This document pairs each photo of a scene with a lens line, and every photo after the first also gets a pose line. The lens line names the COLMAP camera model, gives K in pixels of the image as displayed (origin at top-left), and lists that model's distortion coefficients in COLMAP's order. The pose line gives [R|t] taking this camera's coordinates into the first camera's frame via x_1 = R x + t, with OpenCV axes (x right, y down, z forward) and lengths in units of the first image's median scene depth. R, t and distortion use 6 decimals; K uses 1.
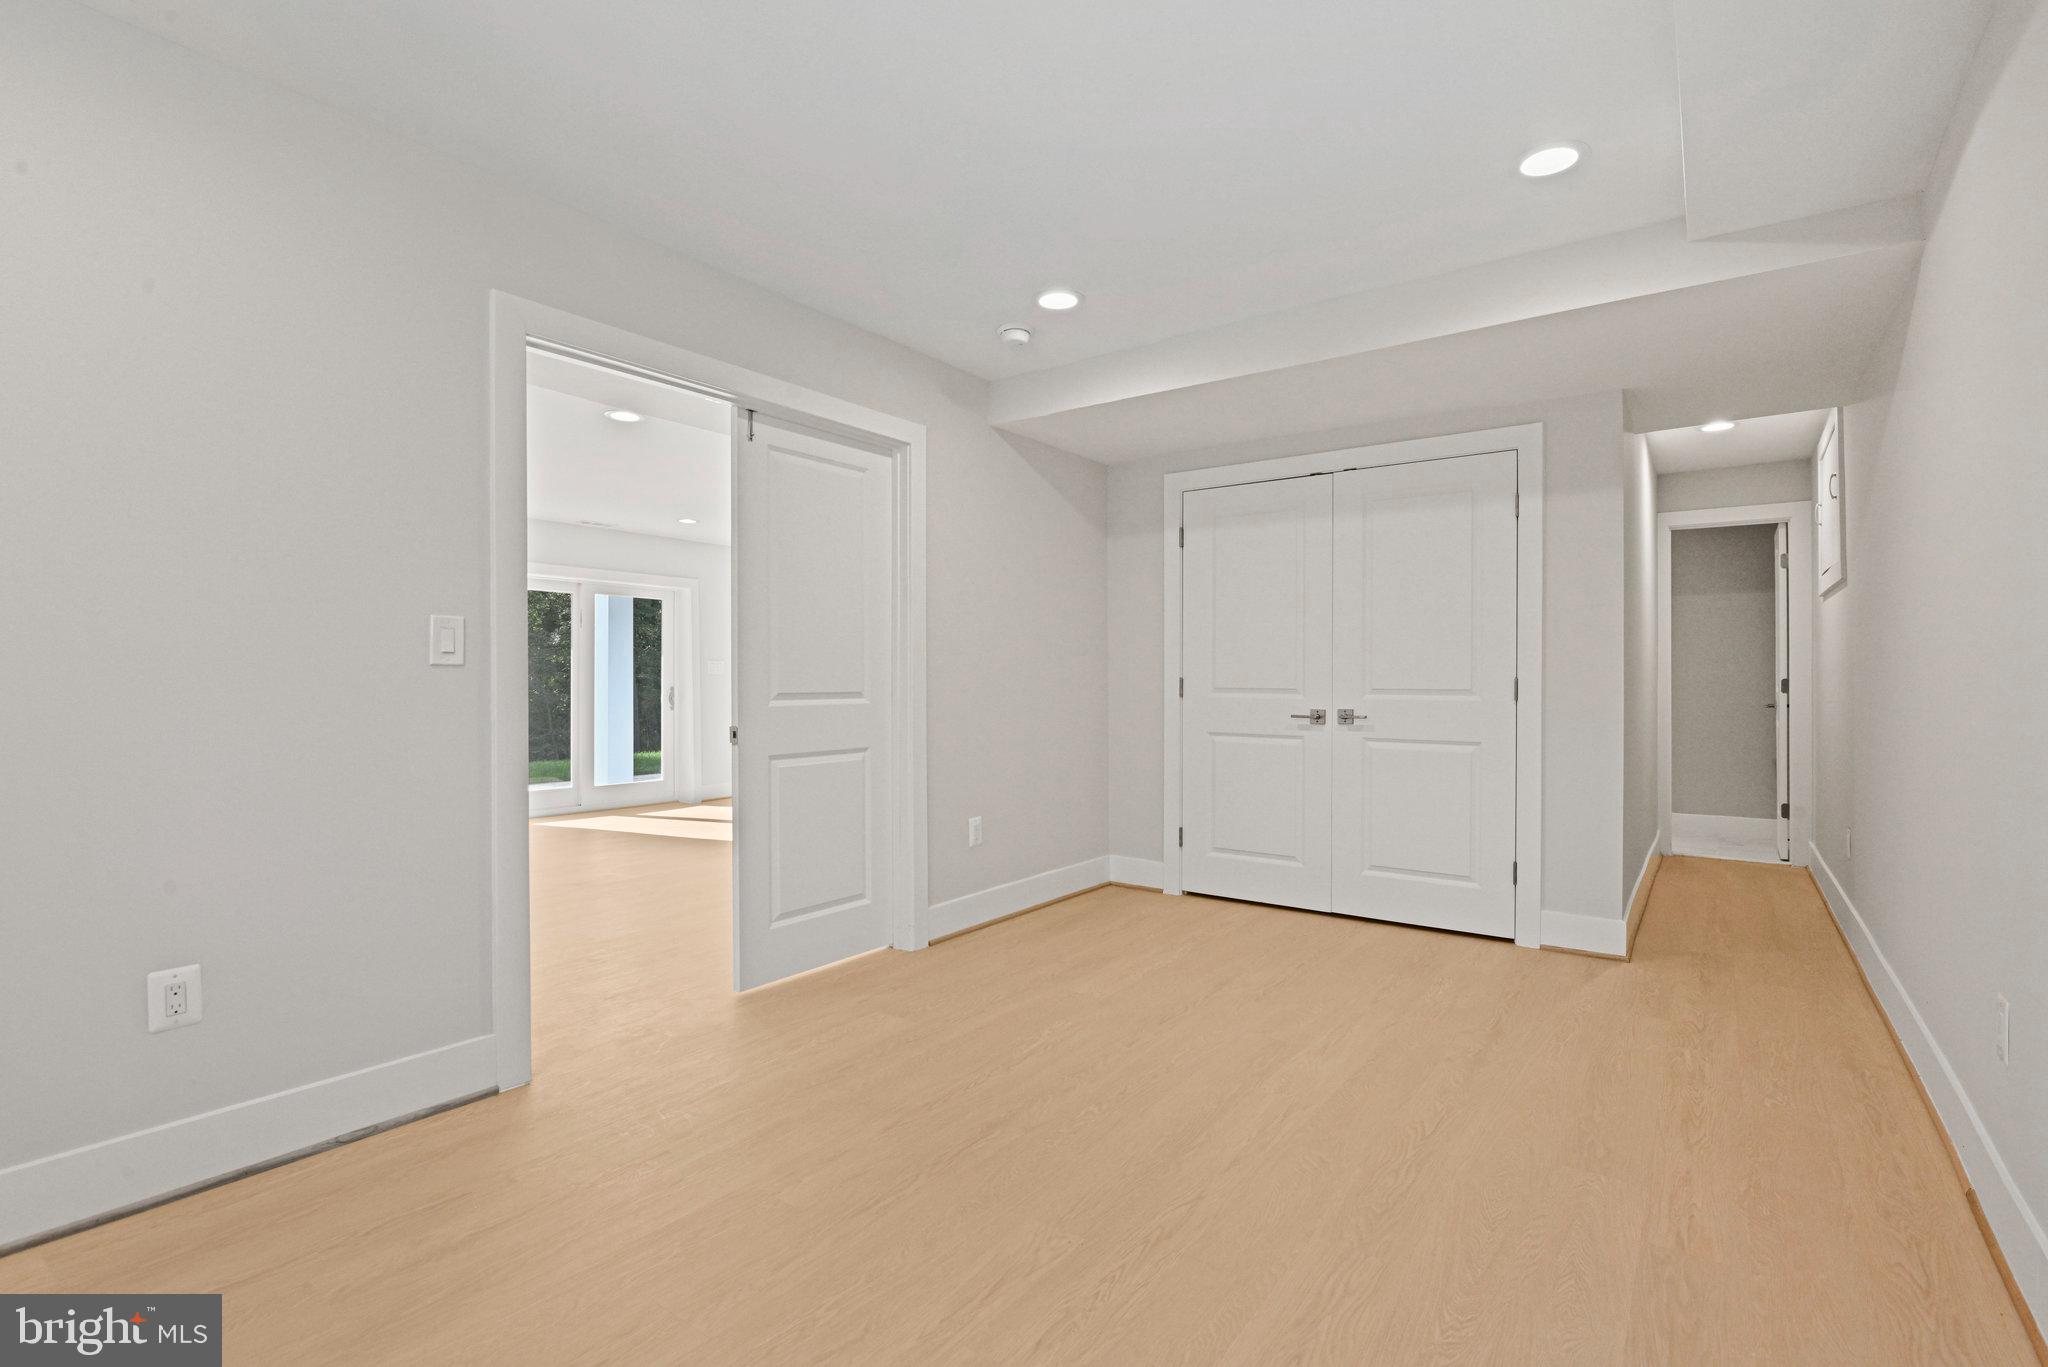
lens RADIAL K [[944.0, 0, 1036.5], [0, 944.0, 678.1], [0, 0, 1]] dist [-0.004745, 0.000147]
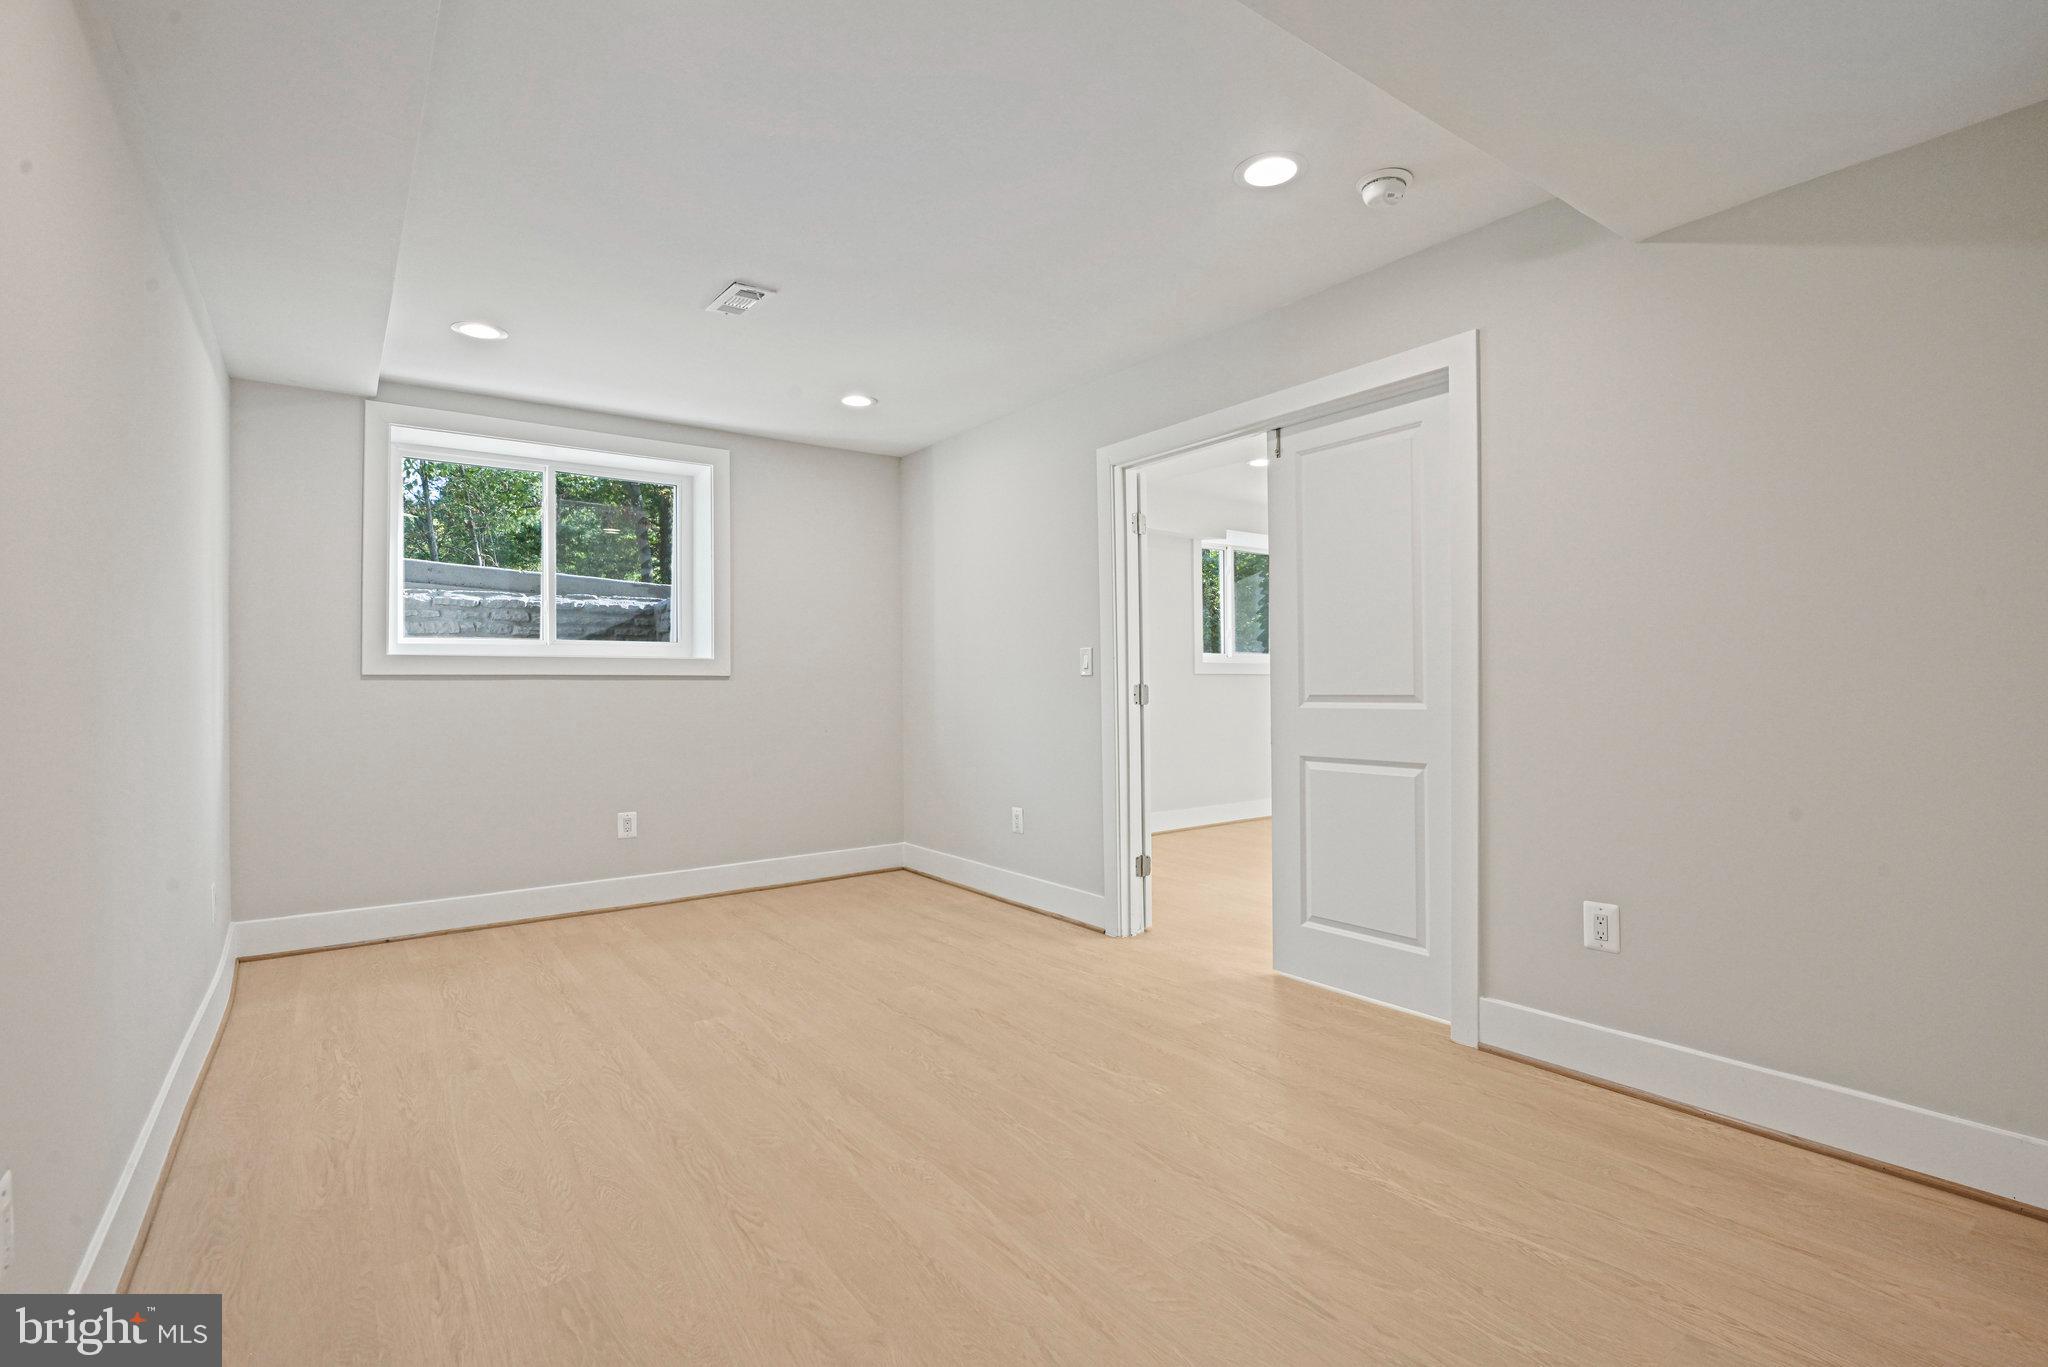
lens RADIAL K [[944.0, 0, 1036.5], [0, 944.0, 685.7], [0, 0, 1]] dist [-0.004745, 0.000147]
pose [[-0.300708, 0.012374, -0.953636, 0.774176], [0.020352, 0.999771, 0.006555, -0.006830], [0.953499, -0.017438, -0.300891, 1.027098]]
